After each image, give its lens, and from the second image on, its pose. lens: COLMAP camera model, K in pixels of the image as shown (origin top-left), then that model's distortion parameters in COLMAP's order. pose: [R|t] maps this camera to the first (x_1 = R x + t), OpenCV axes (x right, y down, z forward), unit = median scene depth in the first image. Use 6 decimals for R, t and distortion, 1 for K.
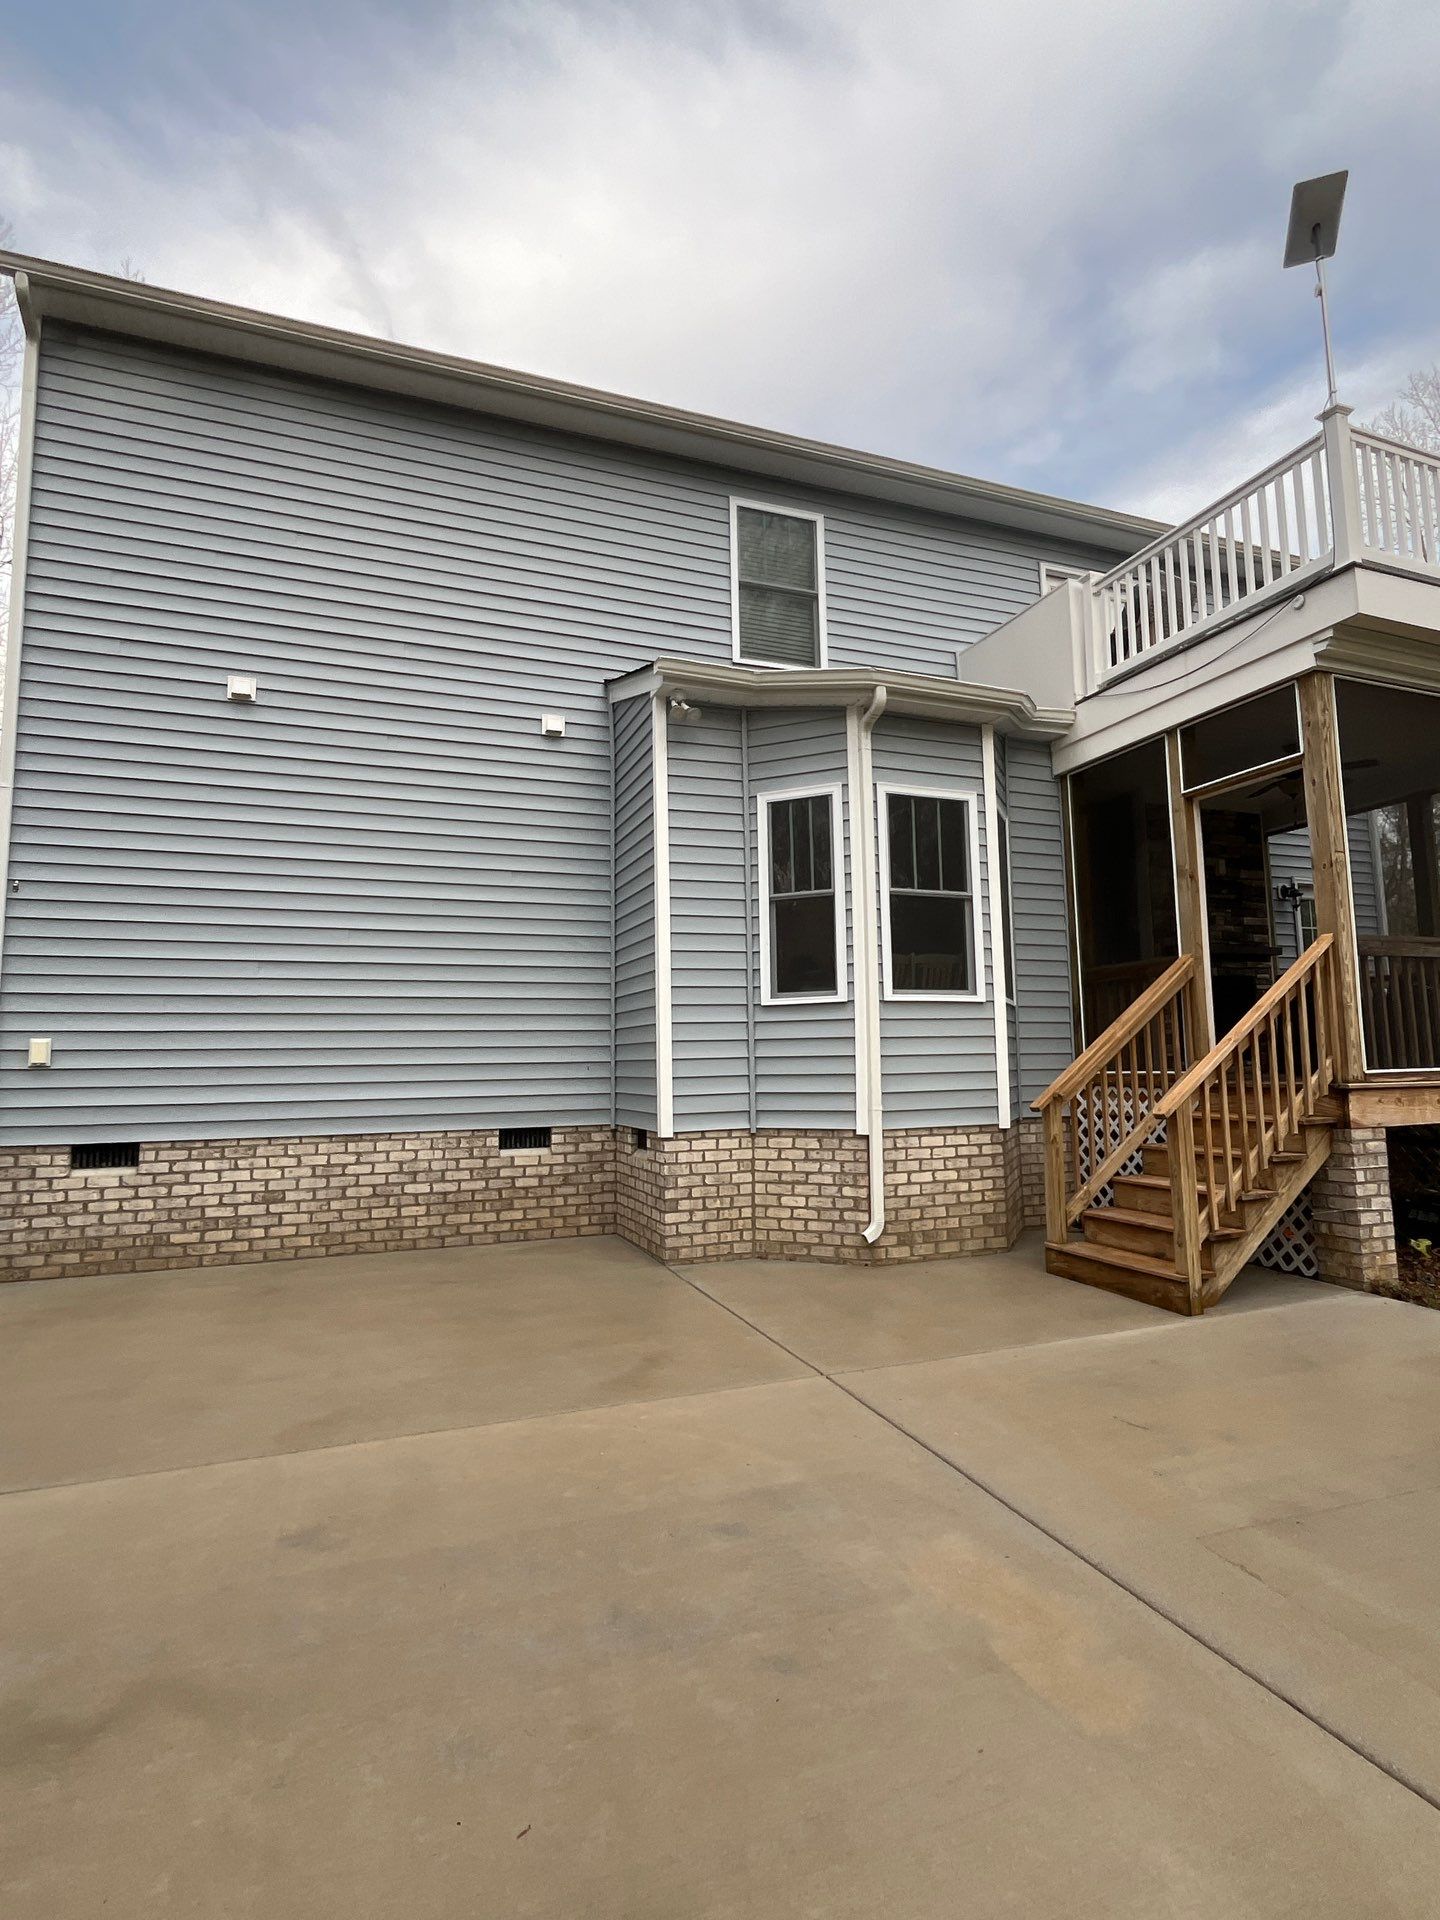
lens RADIAL K [[1009.9, 0, 711.5], [0, 1009.9, 961.6], [0, 0, 1]] dist [0.004987, -0.000196]
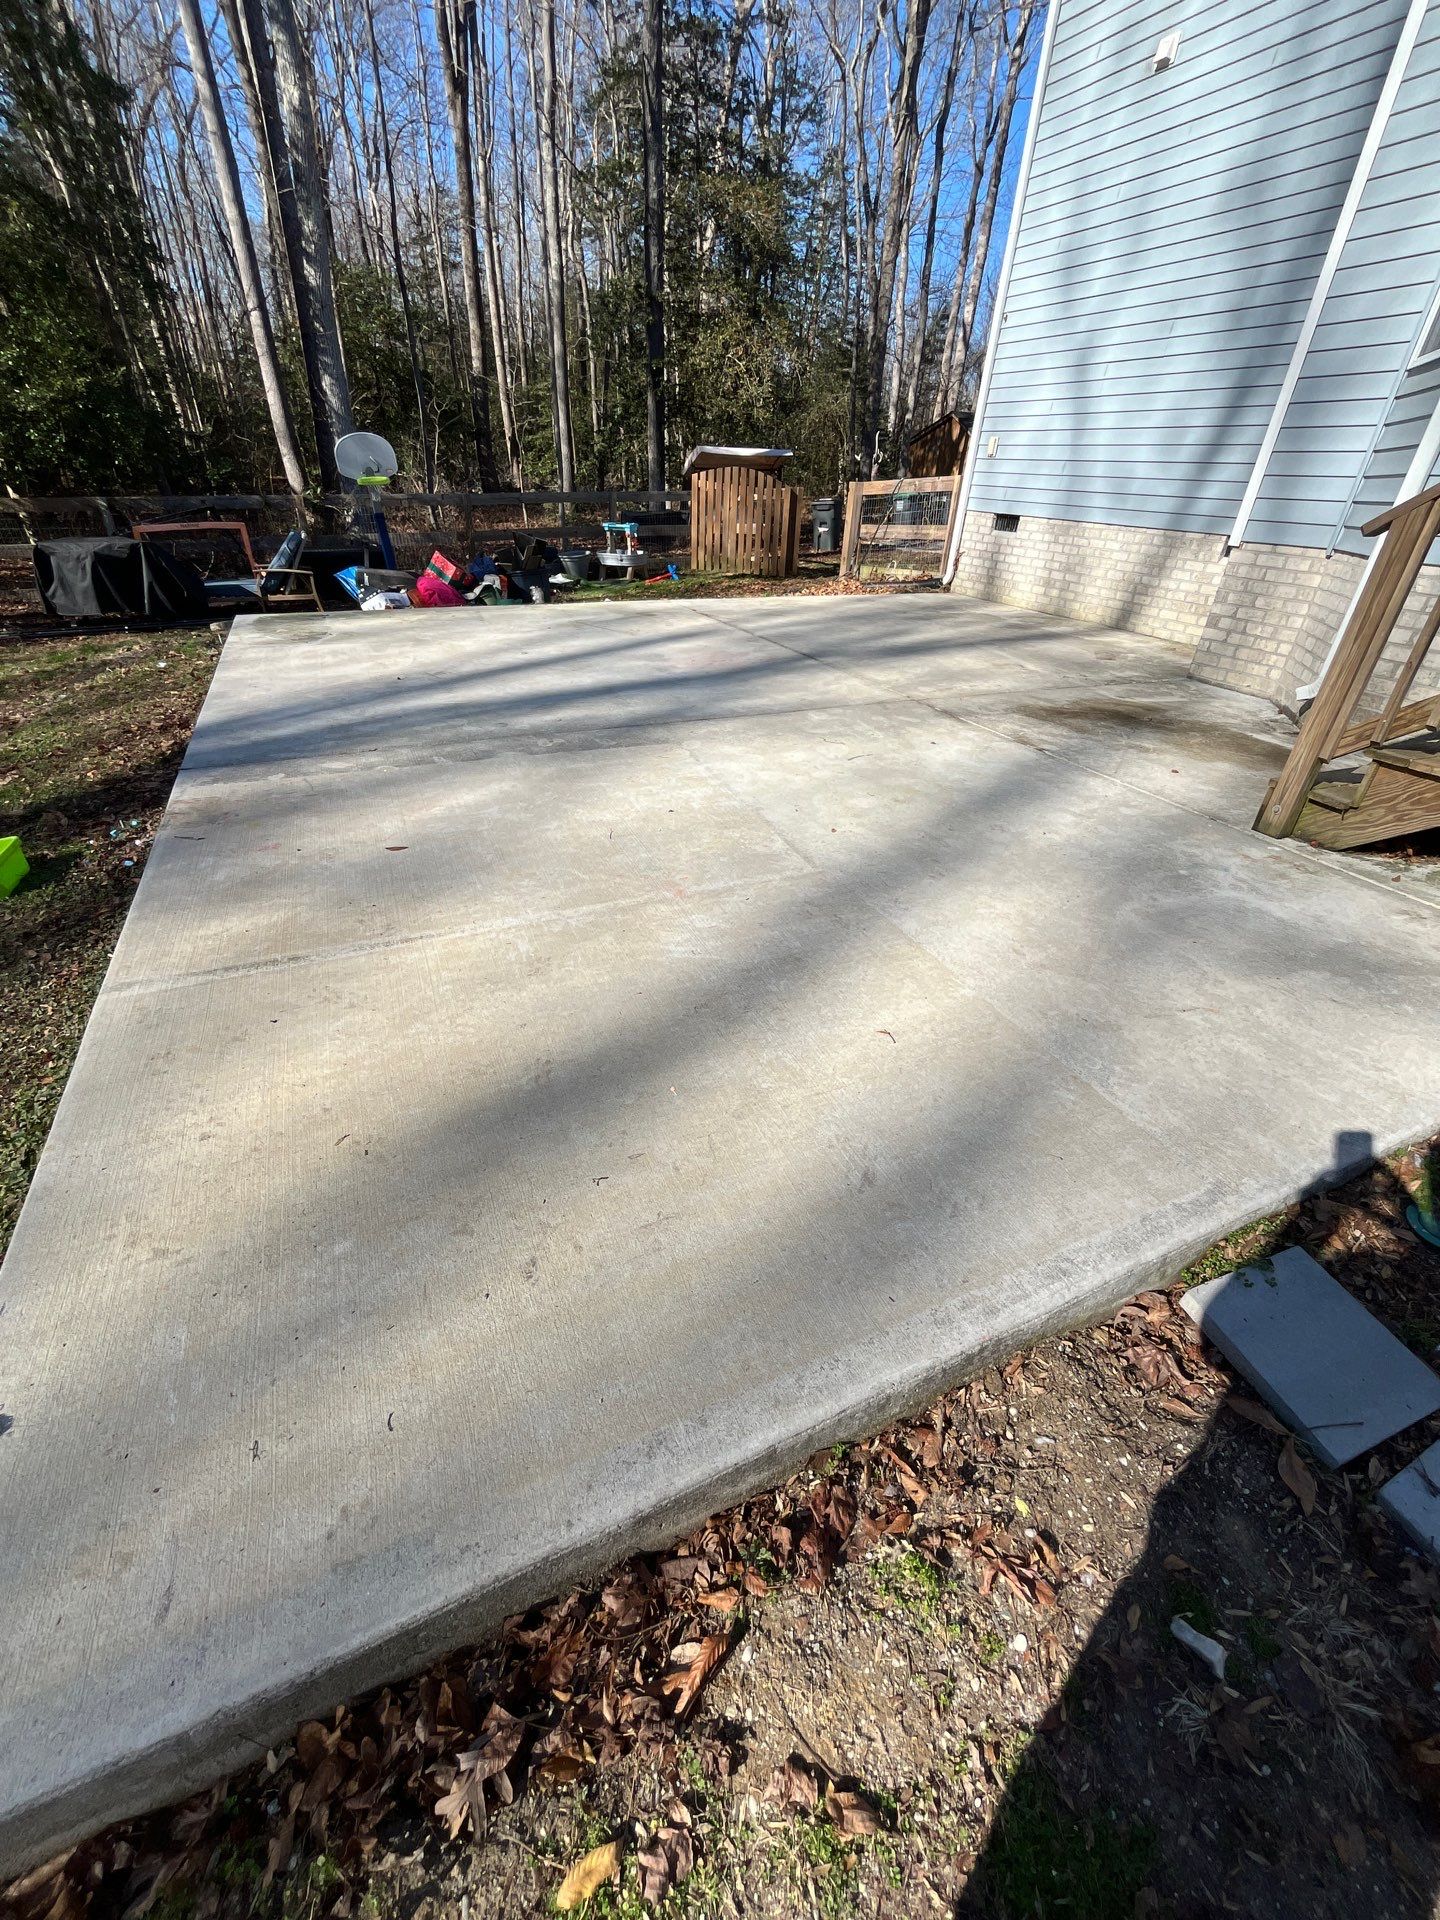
lens RADIAL K [[778.9, 0, 728.8], [0, 778.9, 968.5], [0, 0, 1]] dist [-0.008016, 0.000452]
pose [[0.056316, 0.548720, -0.834107, 0.754602], [0.043976, 0.833259, 0.551131, 0.078250], [0.997444, -0.067718, 0.022795, 0.453416]]
